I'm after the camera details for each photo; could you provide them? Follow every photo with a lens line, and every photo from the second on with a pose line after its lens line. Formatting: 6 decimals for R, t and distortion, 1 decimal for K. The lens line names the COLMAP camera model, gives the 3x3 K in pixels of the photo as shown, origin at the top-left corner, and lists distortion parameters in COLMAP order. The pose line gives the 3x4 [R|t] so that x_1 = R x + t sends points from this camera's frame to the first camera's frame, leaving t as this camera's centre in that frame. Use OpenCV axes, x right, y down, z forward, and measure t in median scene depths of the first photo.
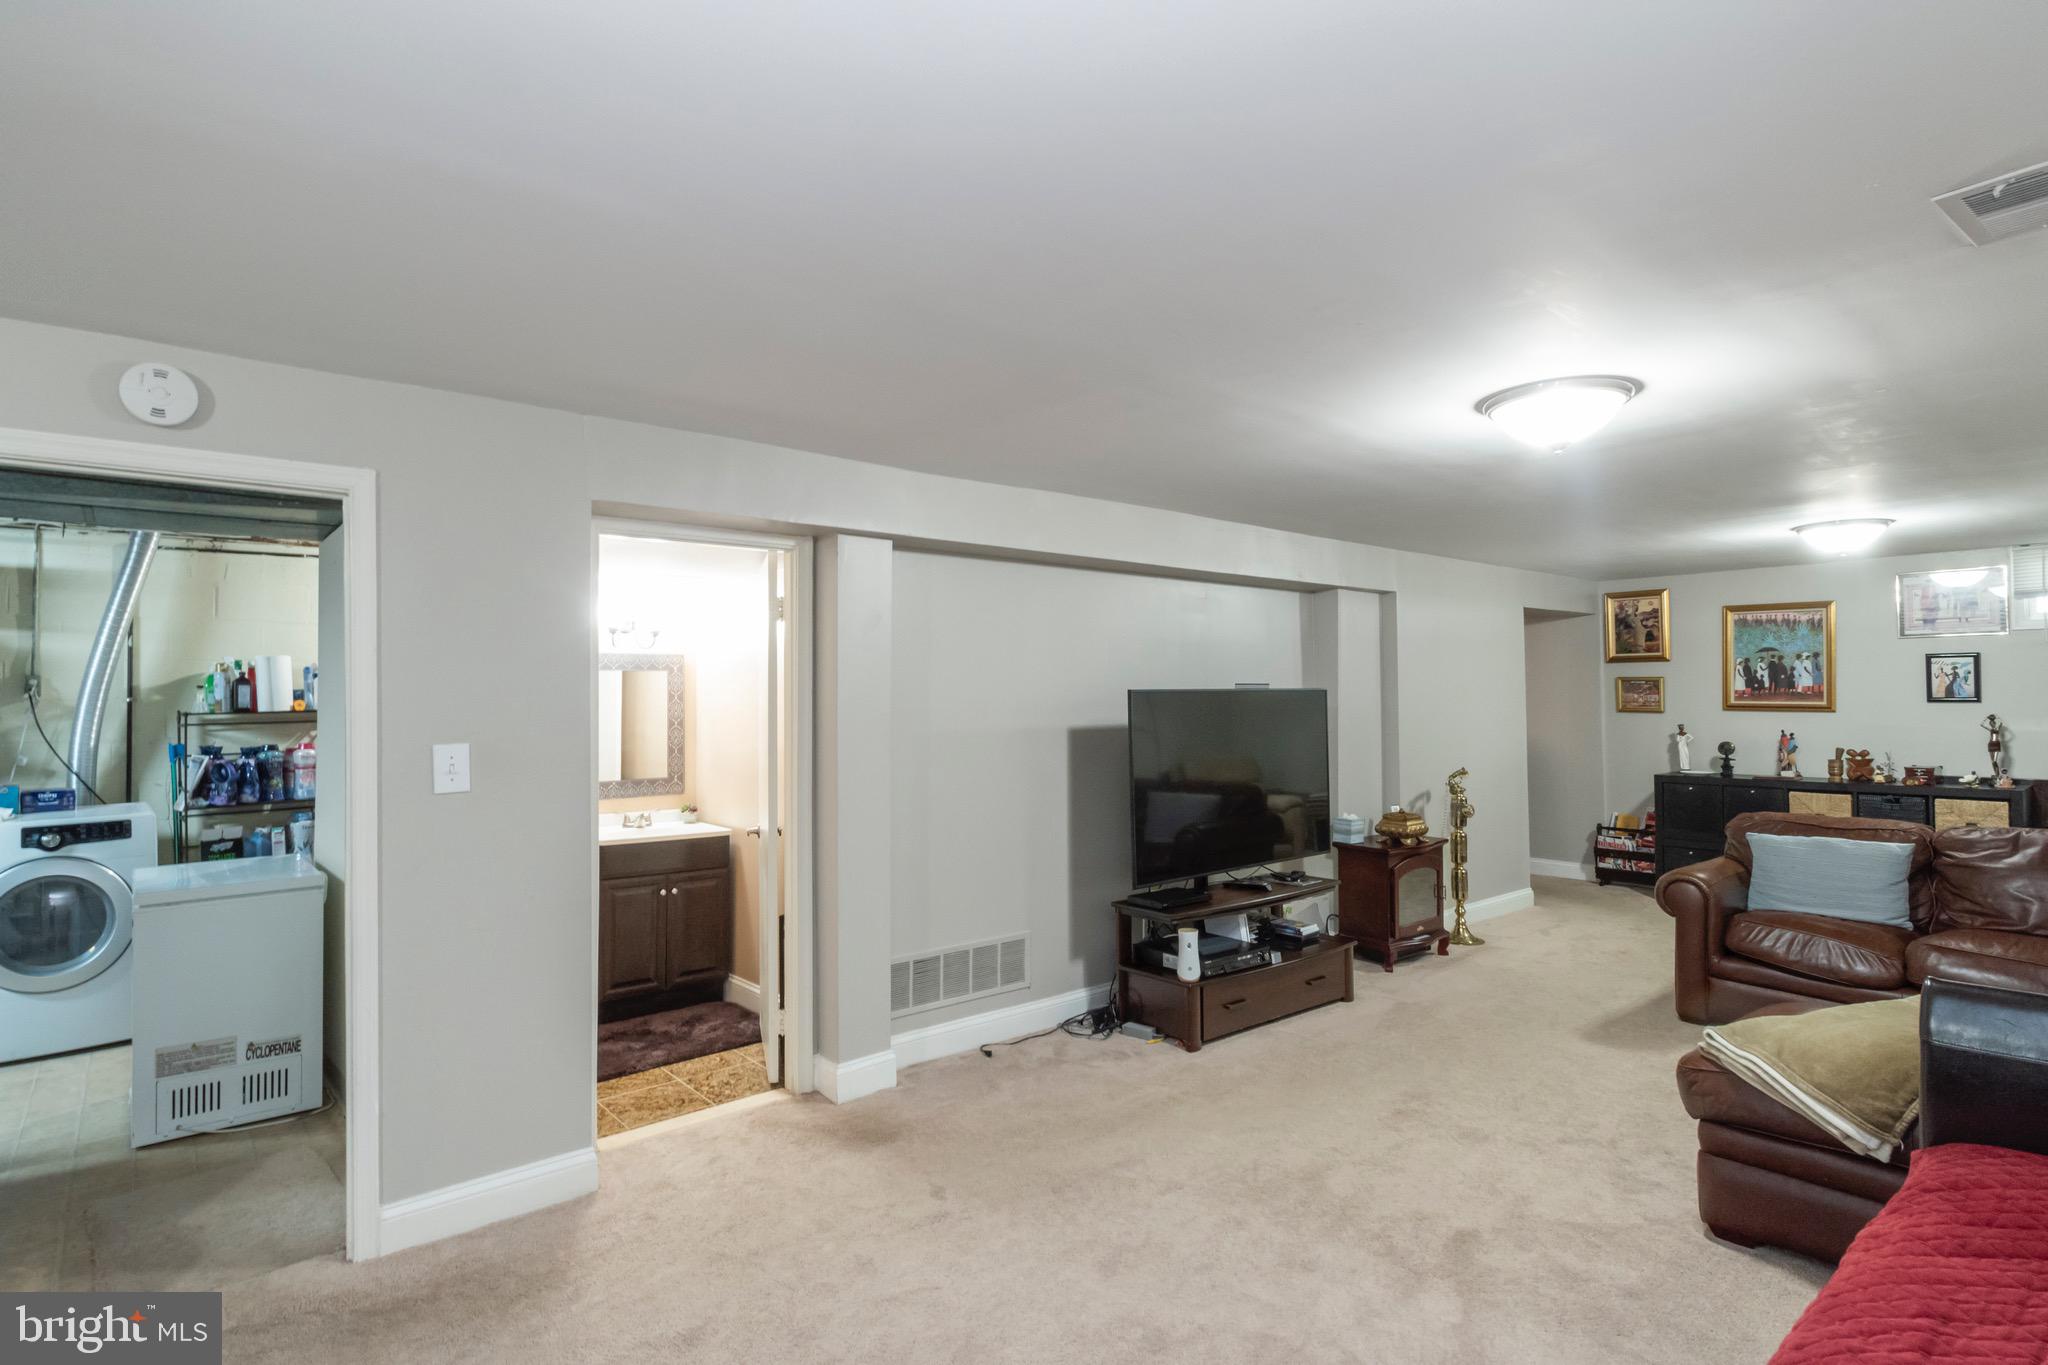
lens RADIAL K [[1027.6, 0, 1009.4], [0, 1027.6, 710.3], [0, 0, 1]] dist [-0.000863, -0.001148]
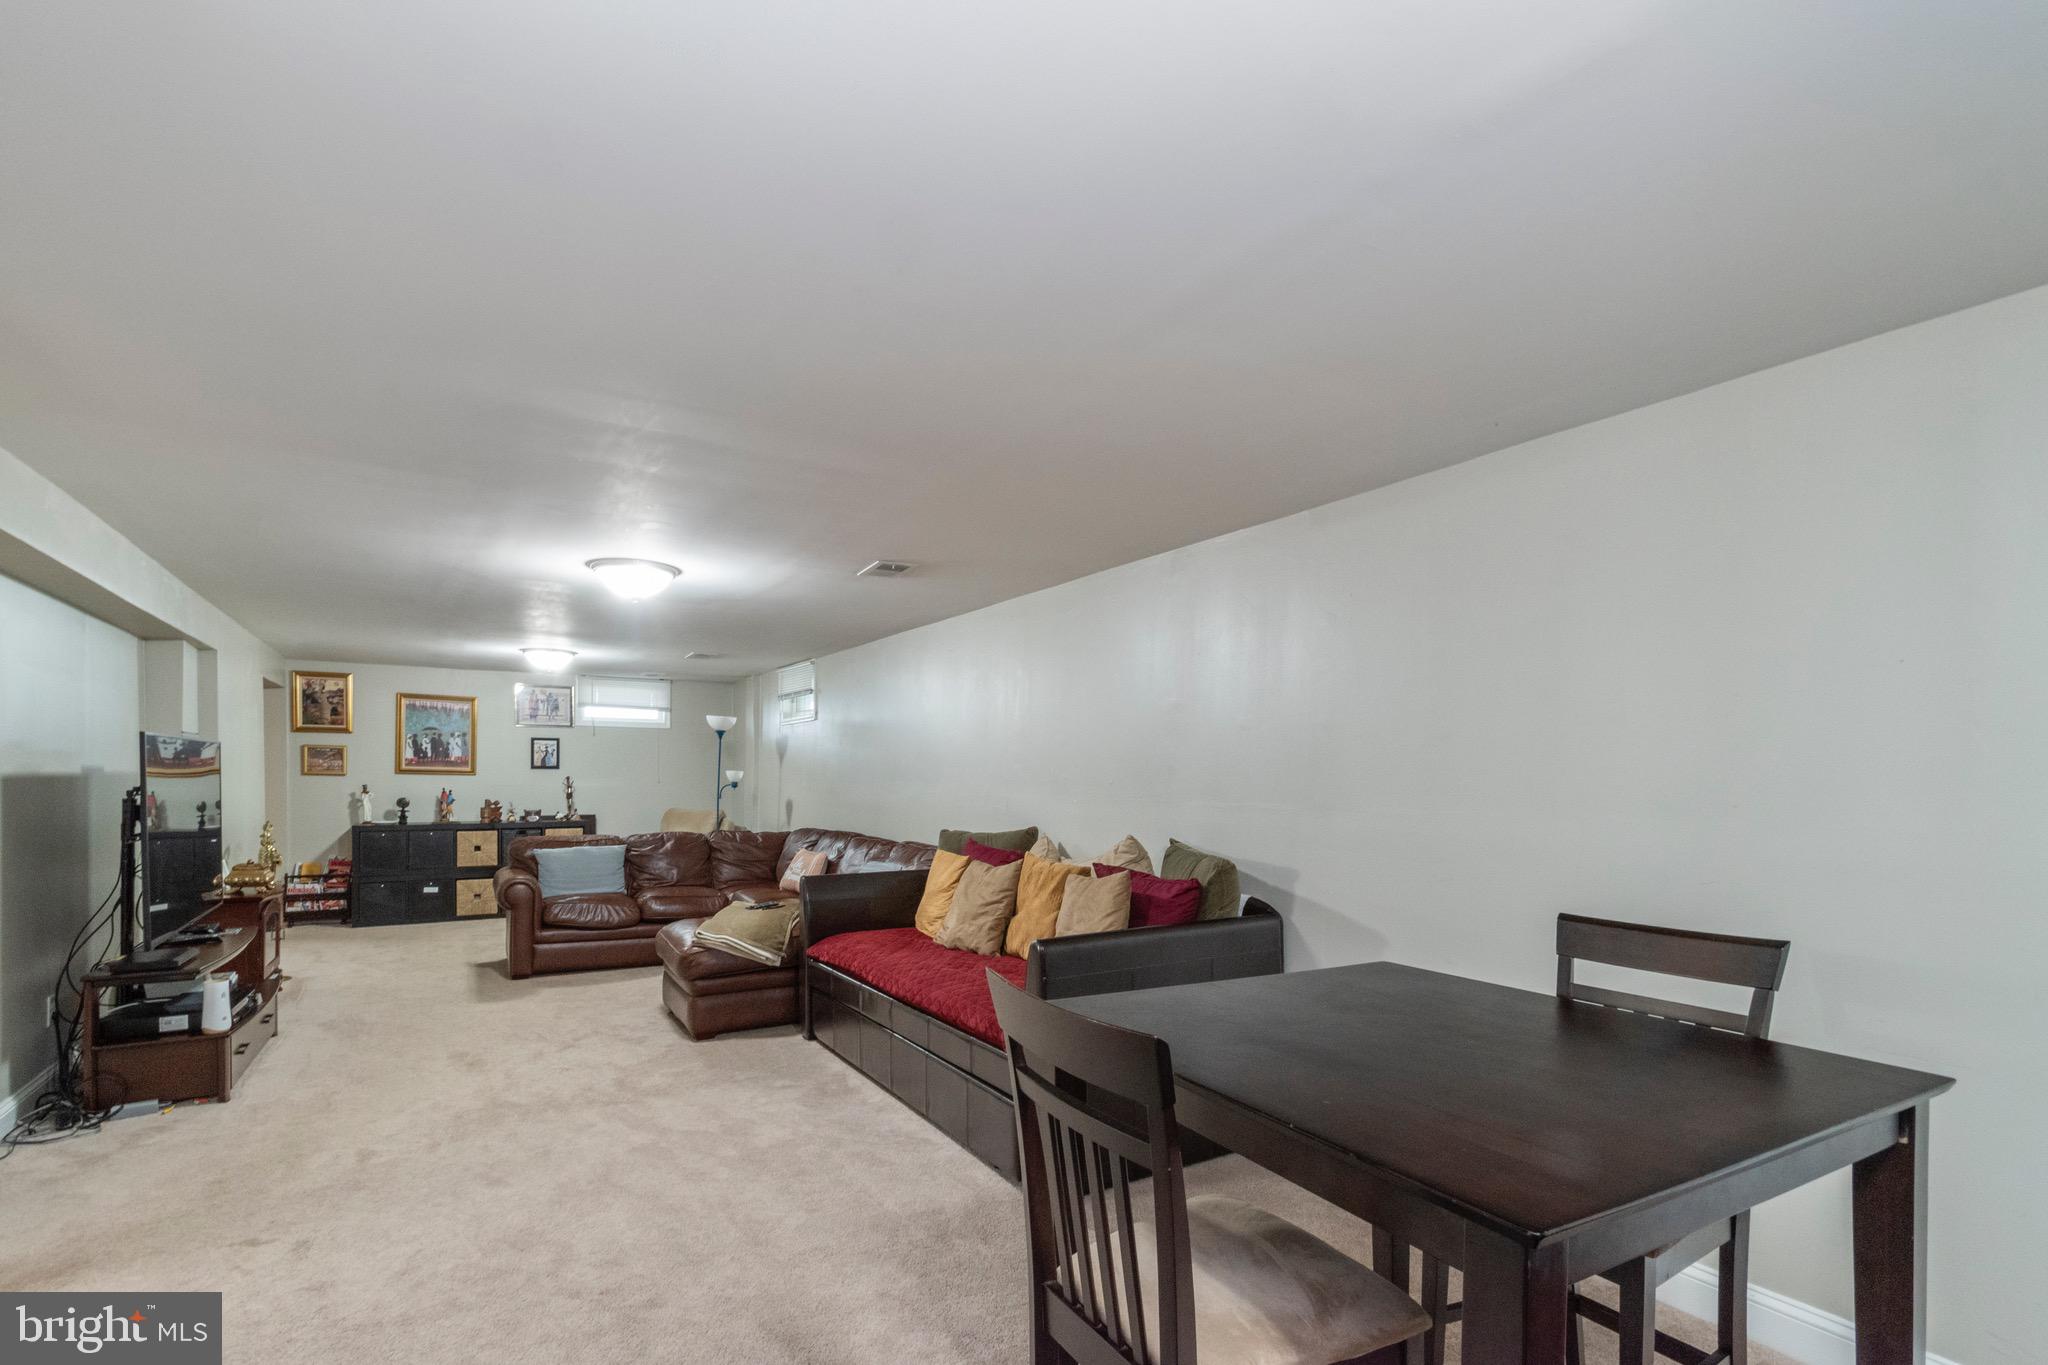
lens RADIAL K [[901.8, 0, 1018.7], [0, 901.8, 792.7], [0, 0, 1]] dist [-0.000080, -0.000012]
pose [[0.139831, -0.009609, 0.990129, -0.335182], [0.003829, 0.999951, 0.009164, 0.017596], [-0.990168, 0.002510, 0.139861, 0.071478]]
